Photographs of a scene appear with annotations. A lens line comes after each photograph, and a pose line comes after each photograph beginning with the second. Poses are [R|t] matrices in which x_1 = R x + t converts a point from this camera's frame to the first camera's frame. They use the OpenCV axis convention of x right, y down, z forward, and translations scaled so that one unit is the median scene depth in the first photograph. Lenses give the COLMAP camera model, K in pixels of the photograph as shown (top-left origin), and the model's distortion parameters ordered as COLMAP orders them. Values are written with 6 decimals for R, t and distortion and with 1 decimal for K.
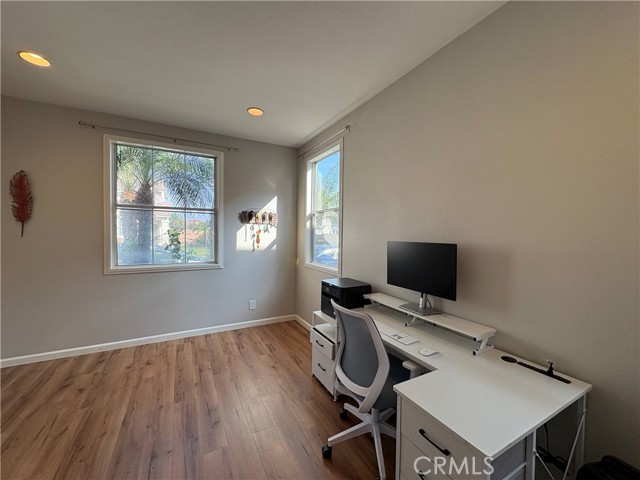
lens RADIAL K [[255.0, 0, 320.0], [0, 255.0, 240.0], [0, 0, 1]] dist [-0.000060, 0.000221]
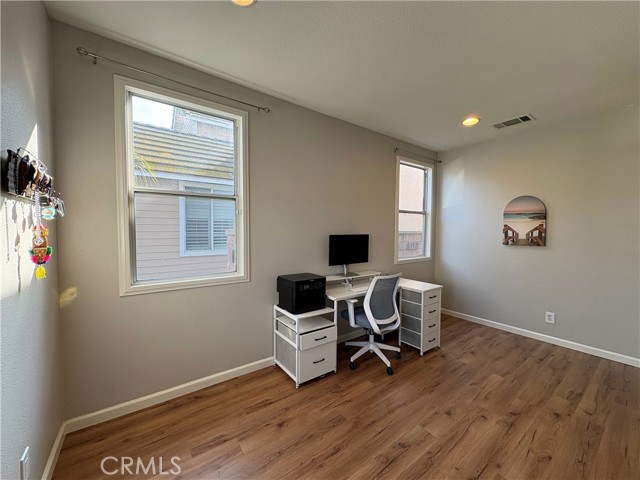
lens RADIAL K [[255.0, 0, 320.0], [0, 255.0, 240.0], [0, 0, 1]] dist [-0.000060, 0.000221]
pose [[-0.144223, -0.049033, 0.988330, -1.095015], [0.014865, 0.998552, 0.051710, -0.042143], [-0.989434, 0.022150, -0.143285, 1.264114]]
